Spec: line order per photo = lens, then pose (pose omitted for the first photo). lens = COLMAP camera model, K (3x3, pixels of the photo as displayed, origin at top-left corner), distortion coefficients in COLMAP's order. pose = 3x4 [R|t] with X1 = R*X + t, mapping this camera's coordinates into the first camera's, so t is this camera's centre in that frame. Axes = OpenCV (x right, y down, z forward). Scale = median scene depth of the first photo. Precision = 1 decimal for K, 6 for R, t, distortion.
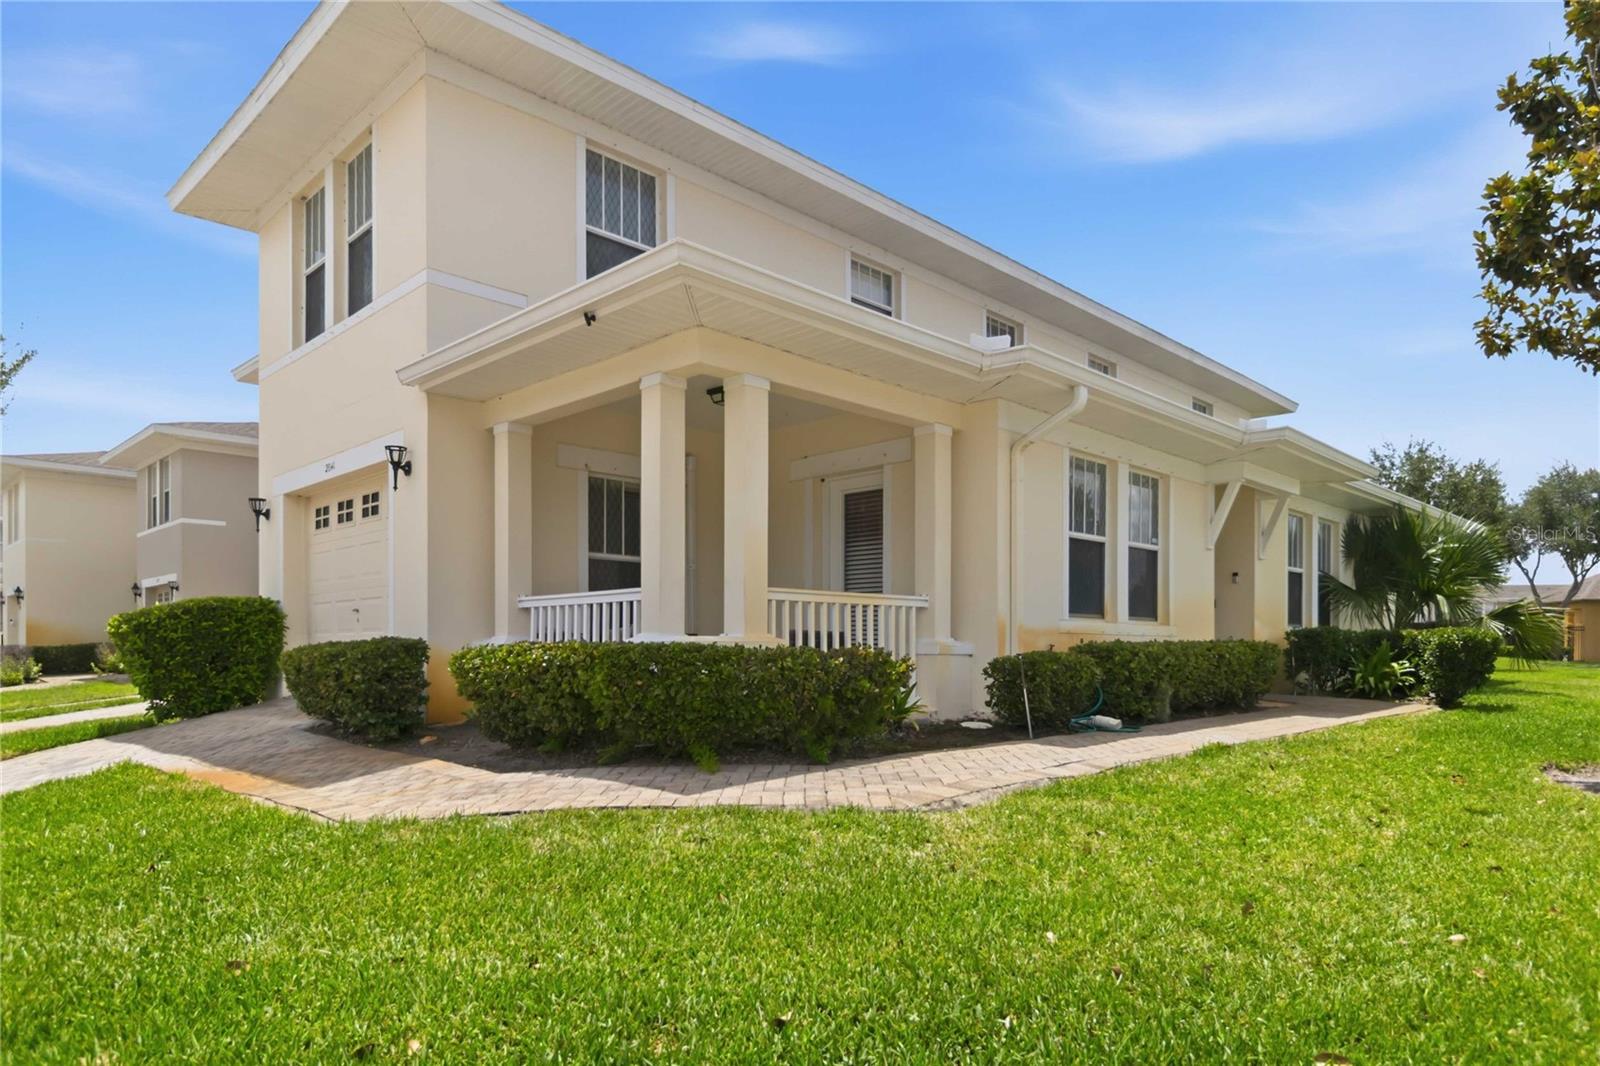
lens RADIAL K [[983.0, 0, 837.7], [0, 983.0, 534.0], [0, 0, 1]] dist [0.002725, 0.001482]
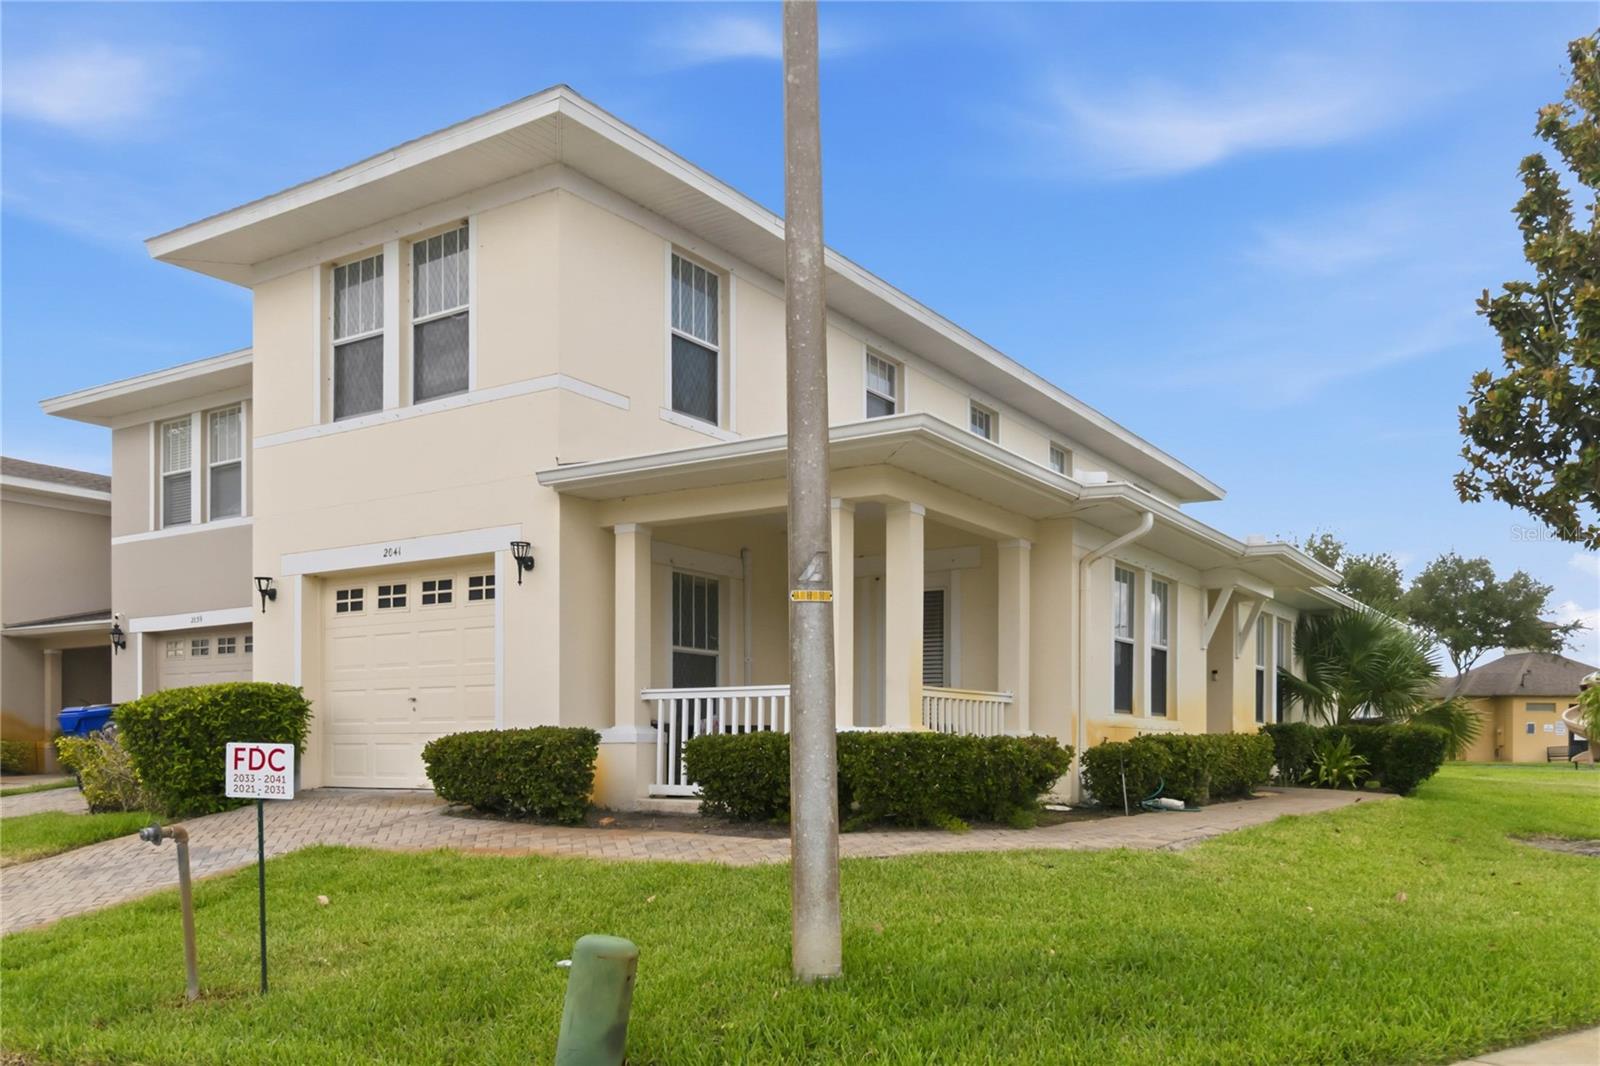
lens RADIAL K [[1285.6, 0, 800.8], [0, 1285.6, 562.5], [0, 0, 1]] dist [-0.002752, -0.001776]
pose [[0.982609, 0.029666, 0.183301, -0.405081], [-0.024878, 0.999288, -0.028367, -0.036441], [-0.184012, 0.023314, 0.982647, -0.384678]]
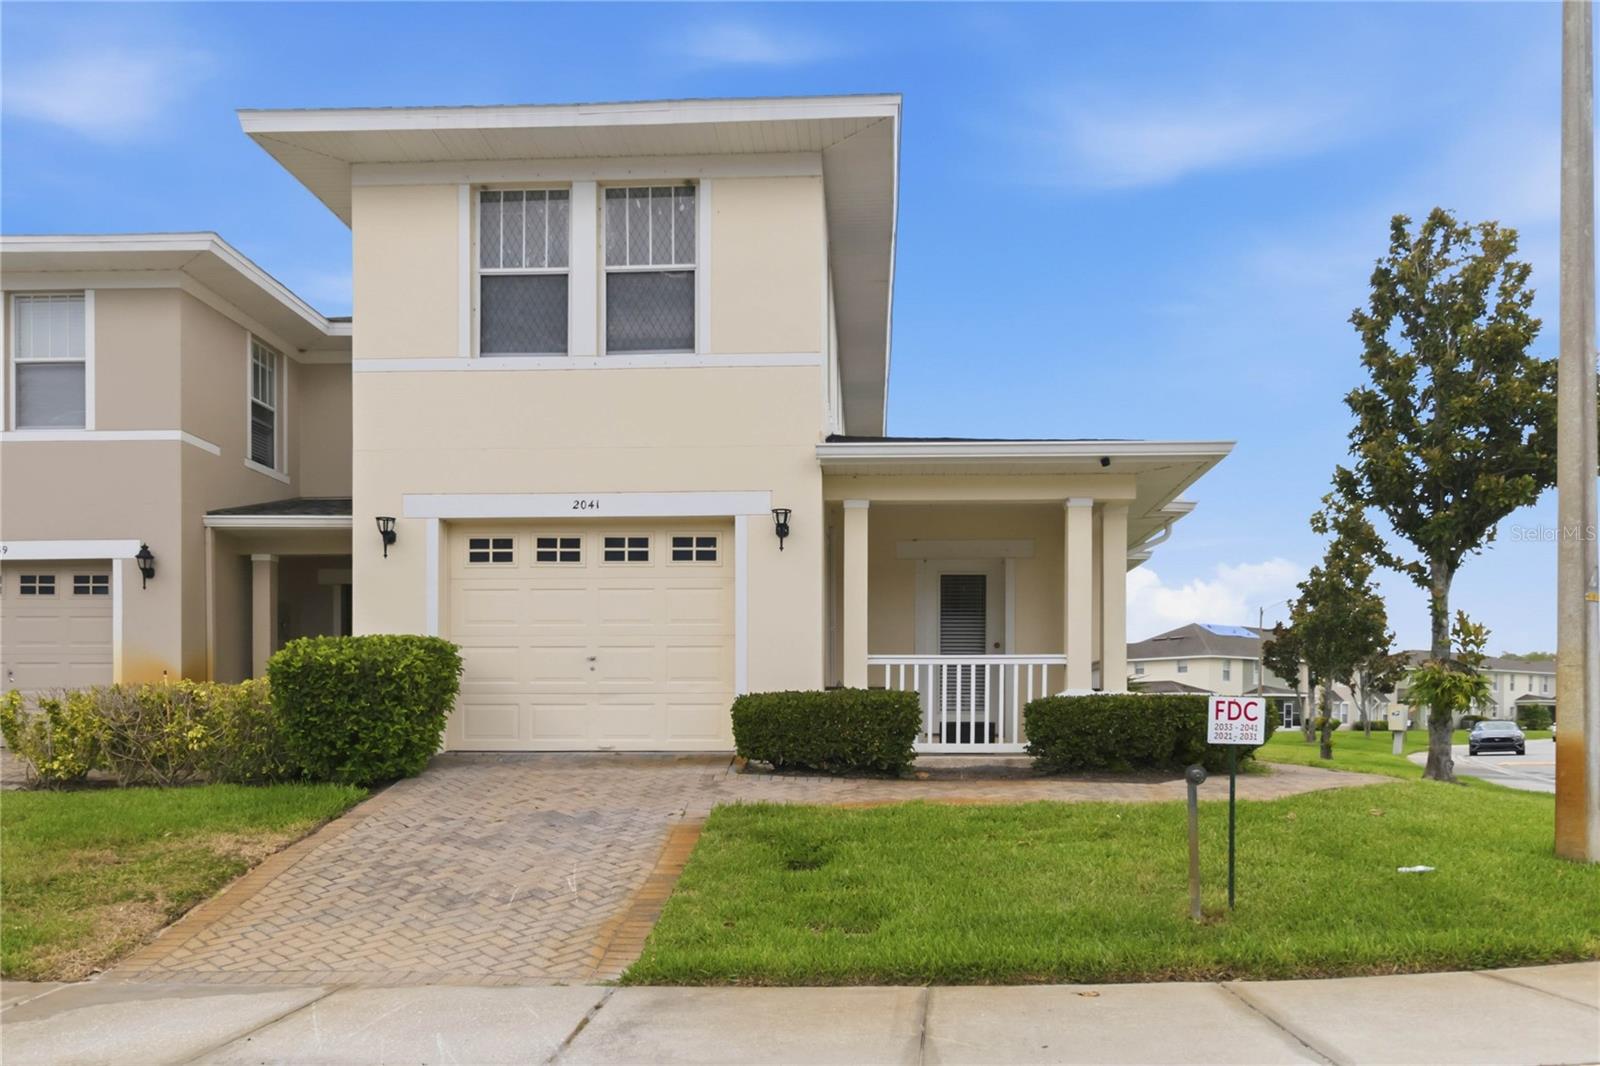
lens RADIAL K [[1277.0, 0, 800.0], [0, 1277.0, 533.0], [0, 0, 1]] dist [-0.069735, 0.000917]
pose [[0.753088, 0.096844, 0.650753, -1.330358], [-0.078531, 0.995267, -0.057233, 0.014295], [-0.653216, -0.008003, 0.757129, -0.062834]]
